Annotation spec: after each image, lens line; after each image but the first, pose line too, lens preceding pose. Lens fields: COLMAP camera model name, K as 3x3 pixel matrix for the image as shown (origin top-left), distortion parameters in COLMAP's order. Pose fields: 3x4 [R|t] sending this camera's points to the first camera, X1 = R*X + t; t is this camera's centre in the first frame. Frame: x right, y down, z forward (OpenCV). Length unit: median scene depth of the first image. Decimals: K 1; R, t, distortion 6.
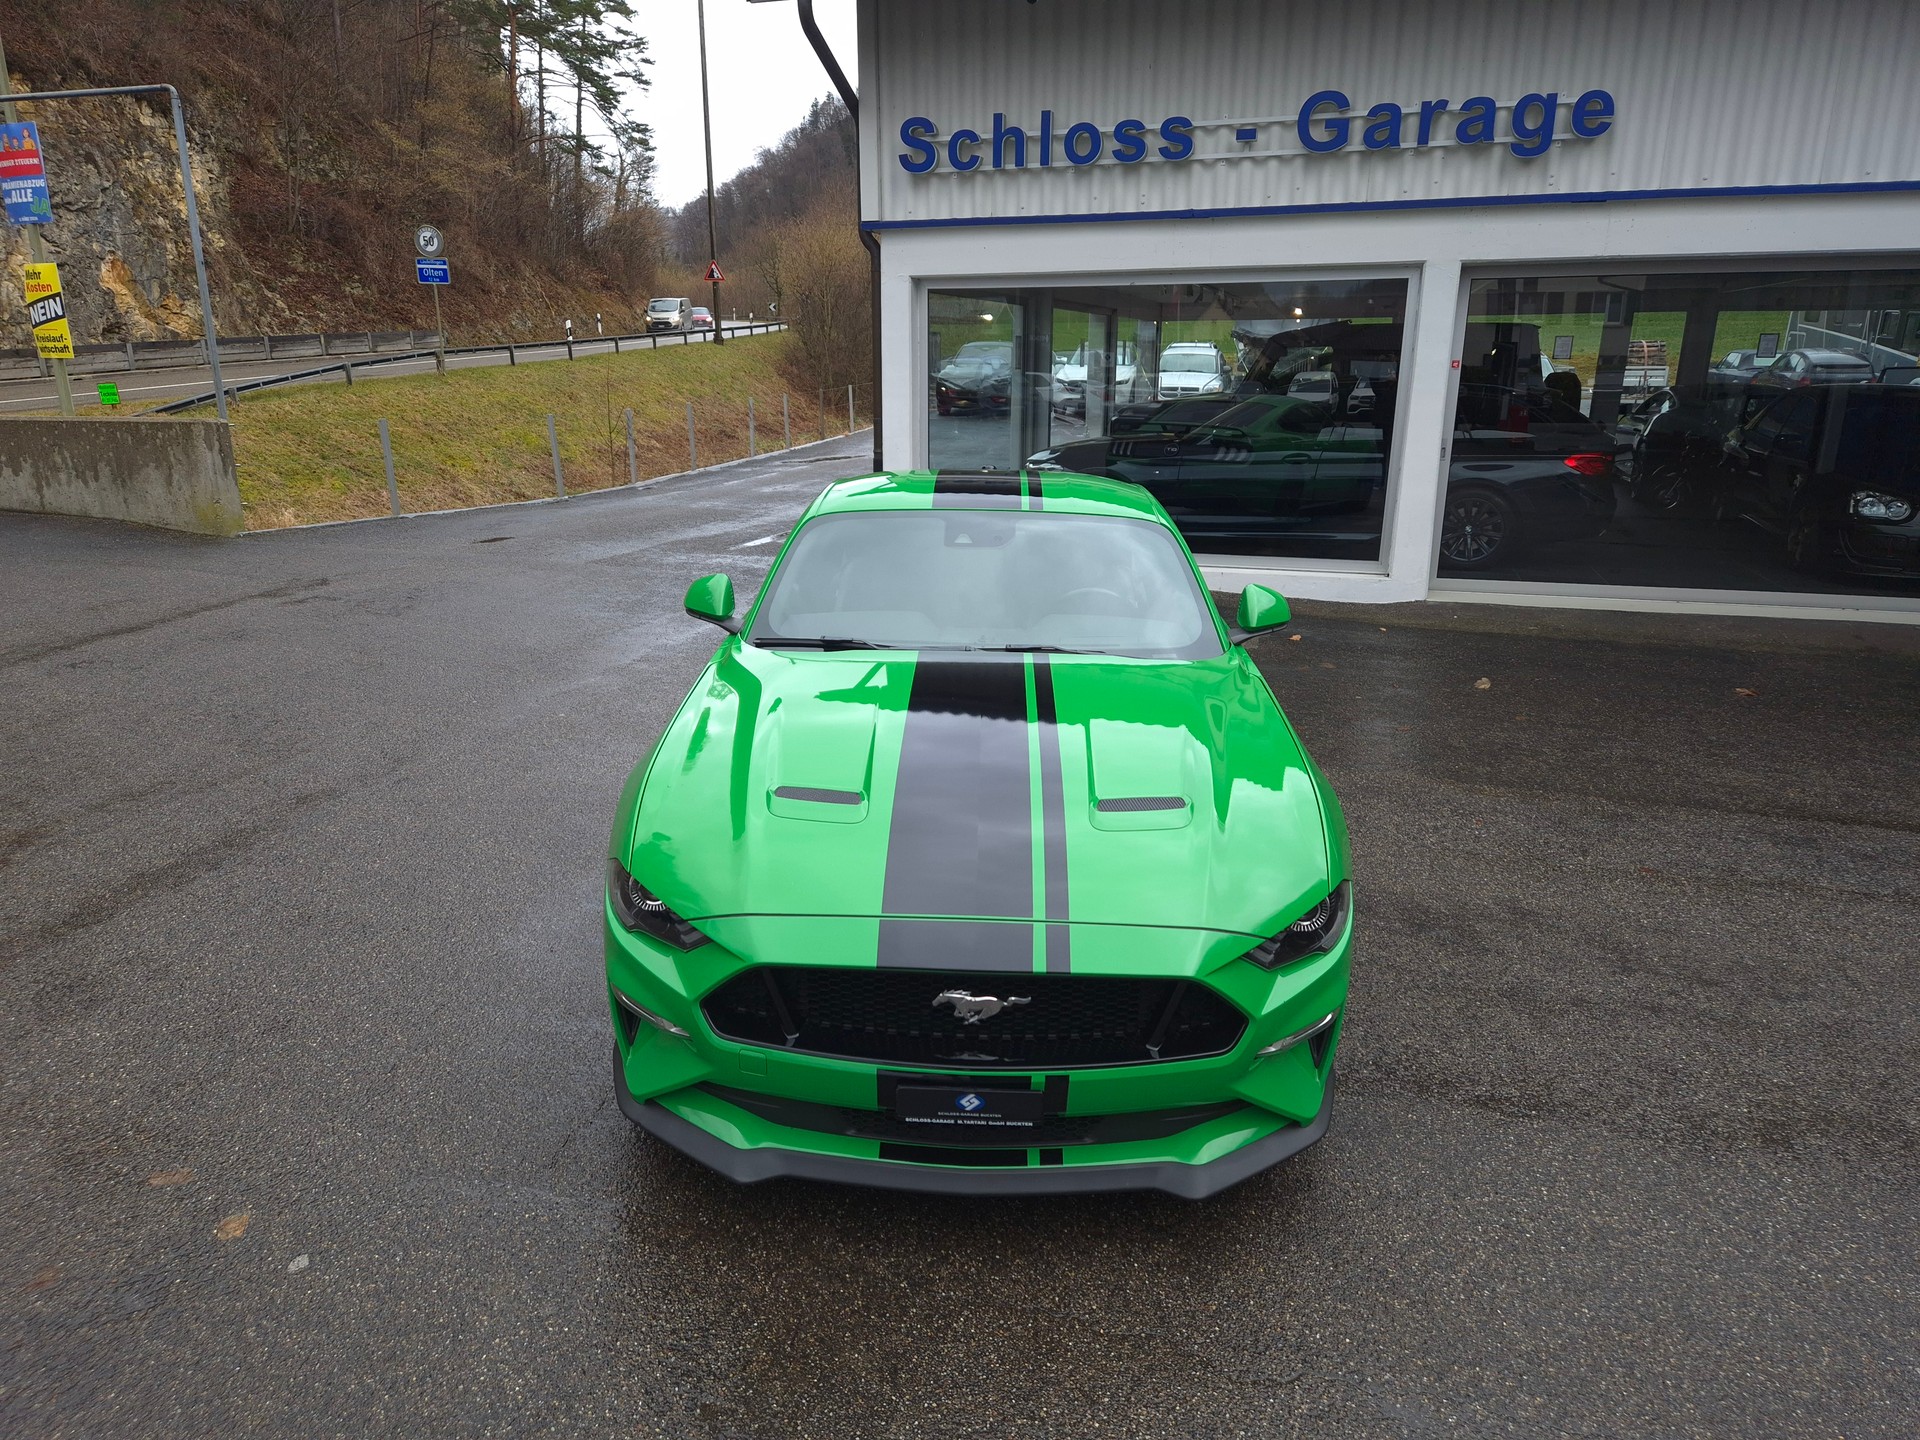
lens RADIAL K [[1265.1, 0, 951.1], [0, 1265.1, 731.5], [0, 0, 1]] dist [0.082365, -0.068384]
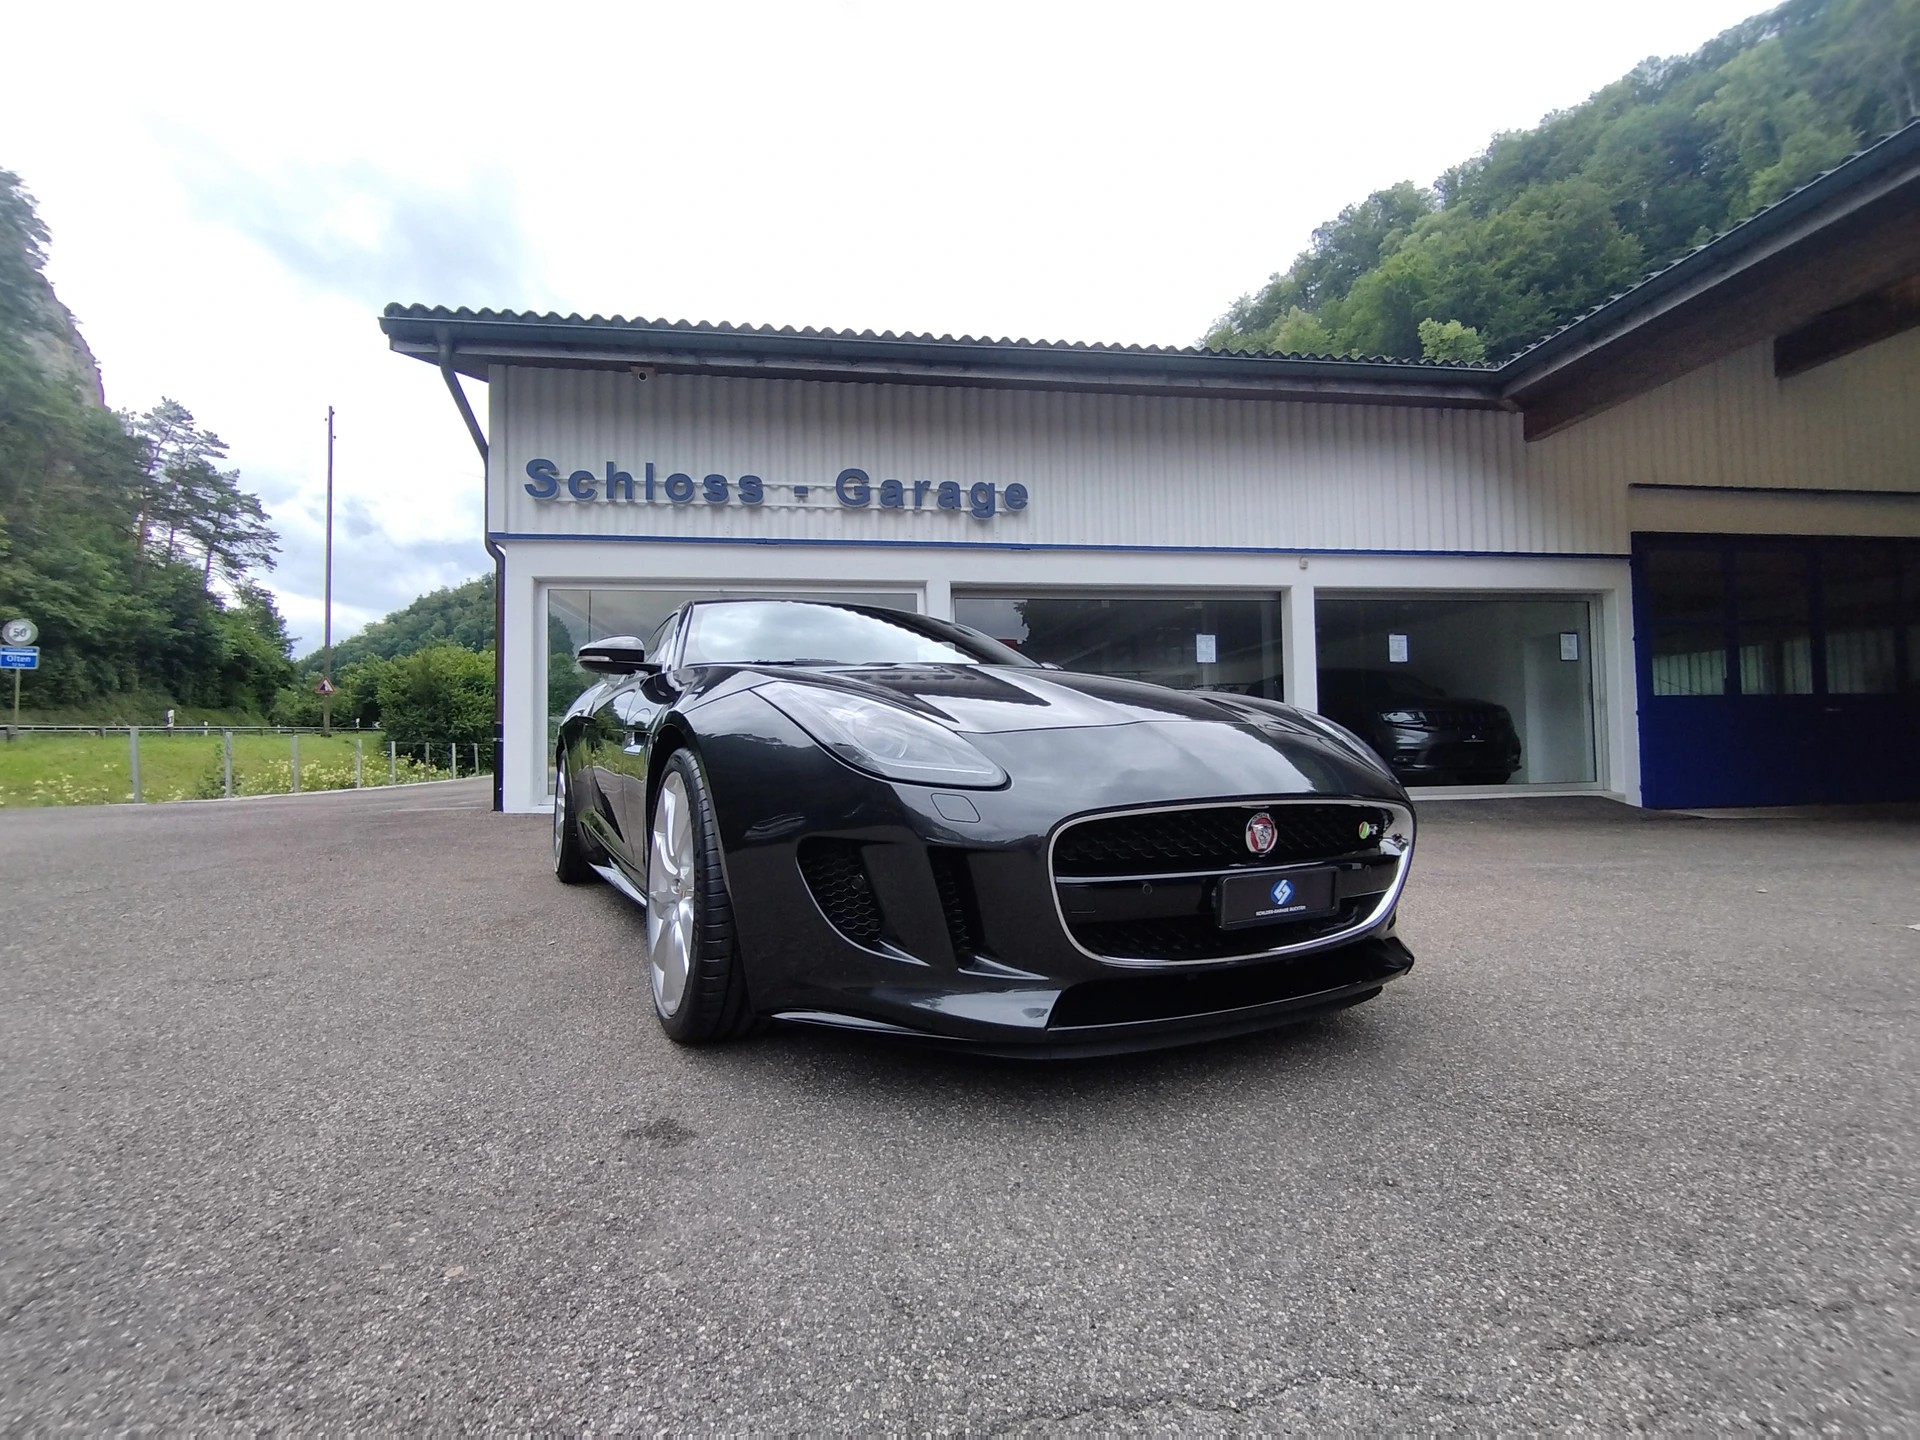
lens RADIAL K [[872.6, 0, 955.5], [0, 872.6, 725.4], [0, 0, 1]] dist [-0.003379, 0.002677]
pose [[0.898438, 0.001145, 0.439100, -0.038375], [0.141655, 0.945776, -0.292305, 0.083277], [-0.415625, 0.324818, 0.849558, 0.188548]]
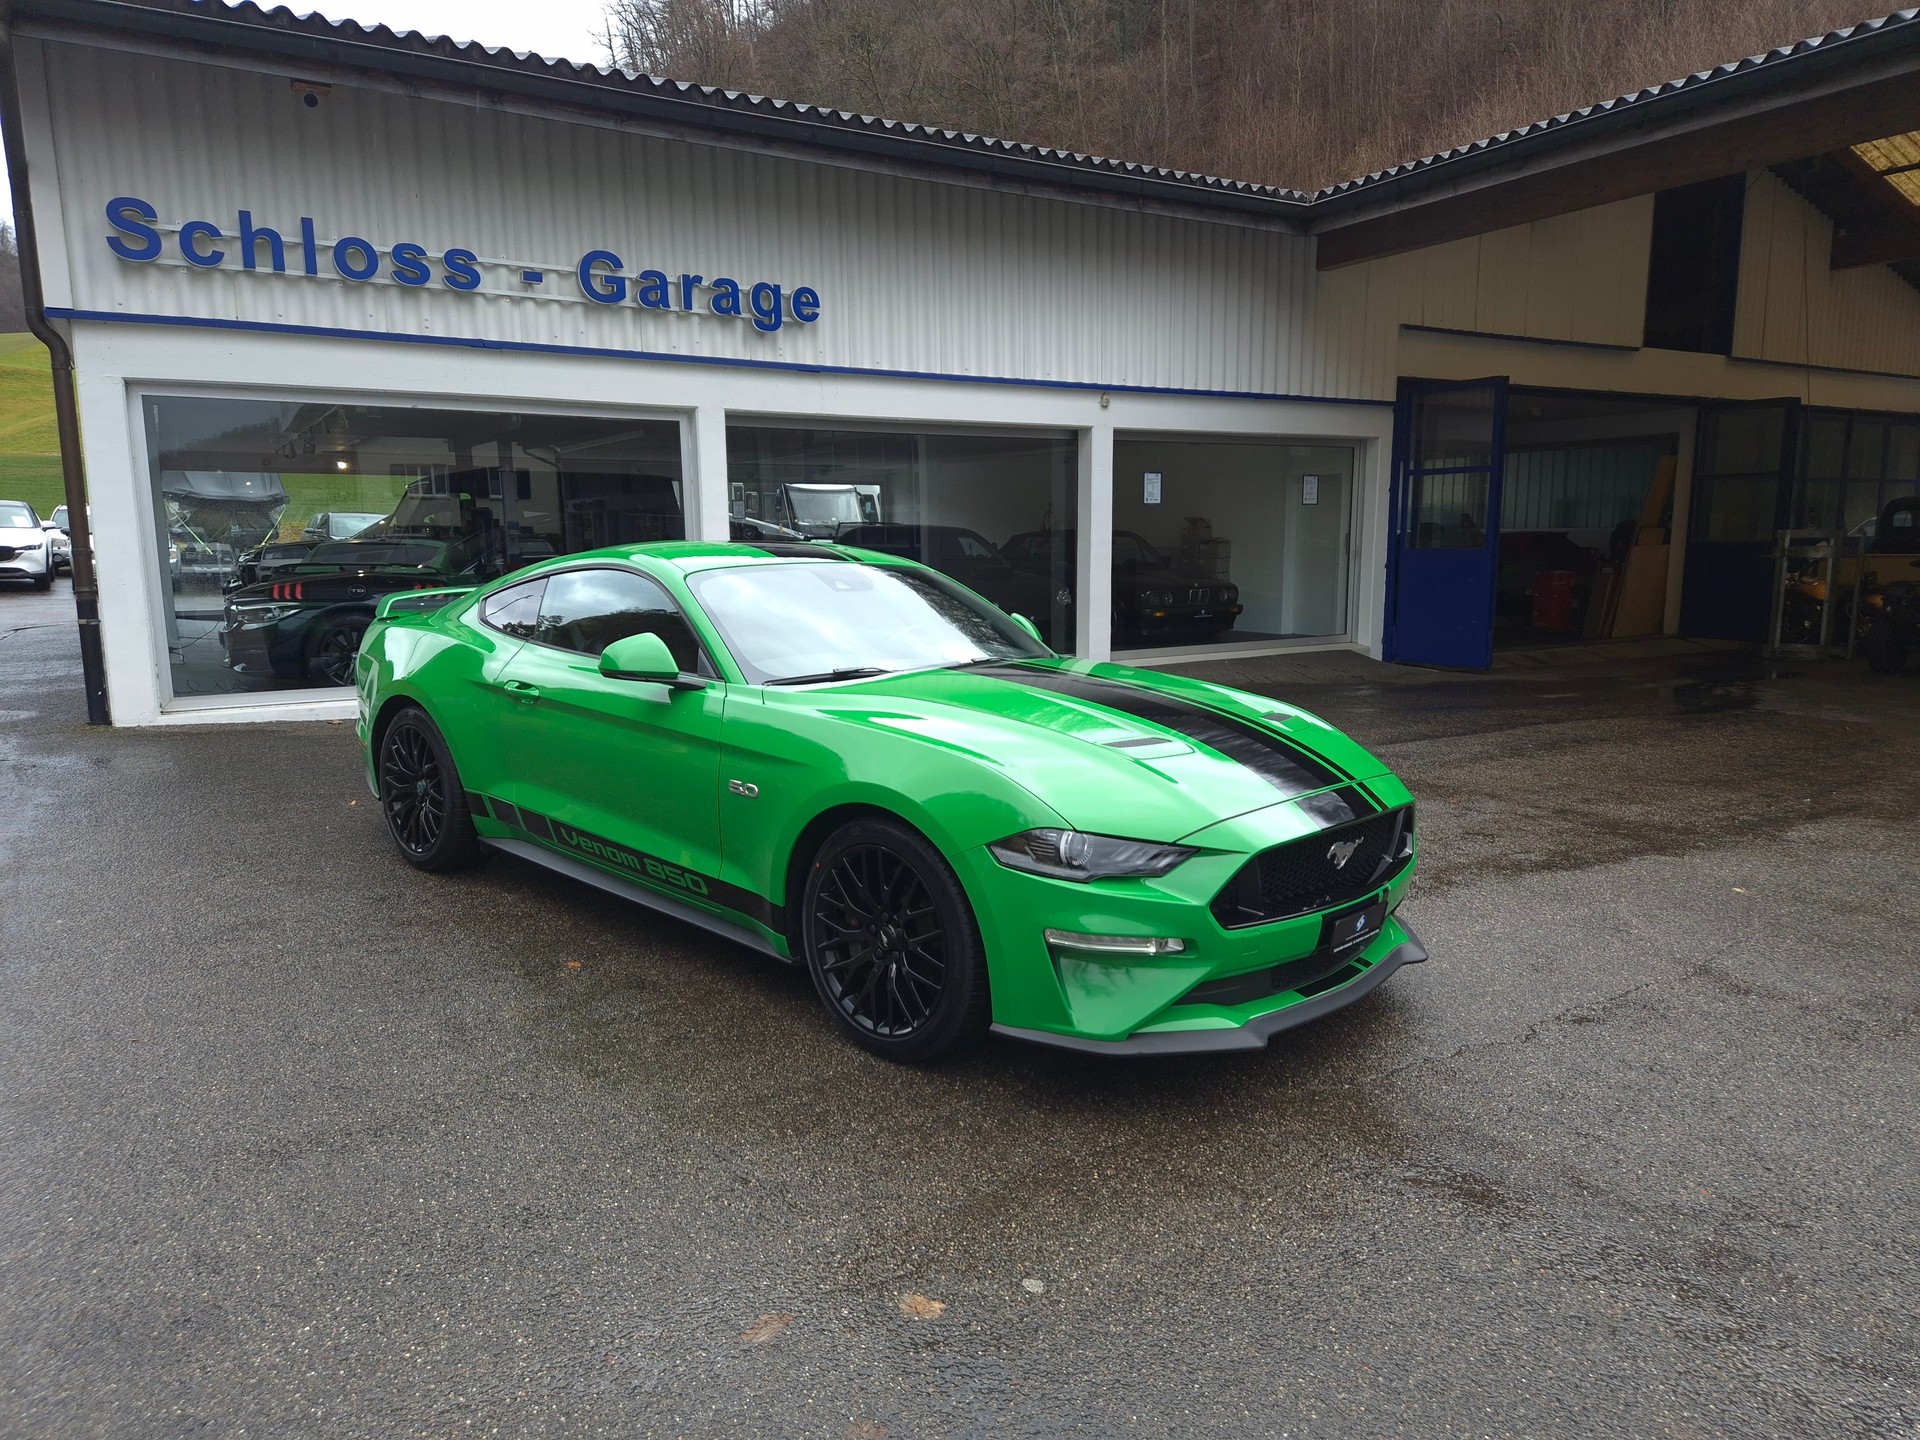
lens RADIAL K [[1265.1, 0, 972.8], [0, 1265.1, 724.3], [0, 0, 1]] dist [0.082365, -0.068384]
pose [[0.654046, -0.117822, 0.747223, -0.352008], [0.221604, 0.974302, -0.040343, 0.015280], [-0.723267, 0.191973, 0.663348, 0.106381]]
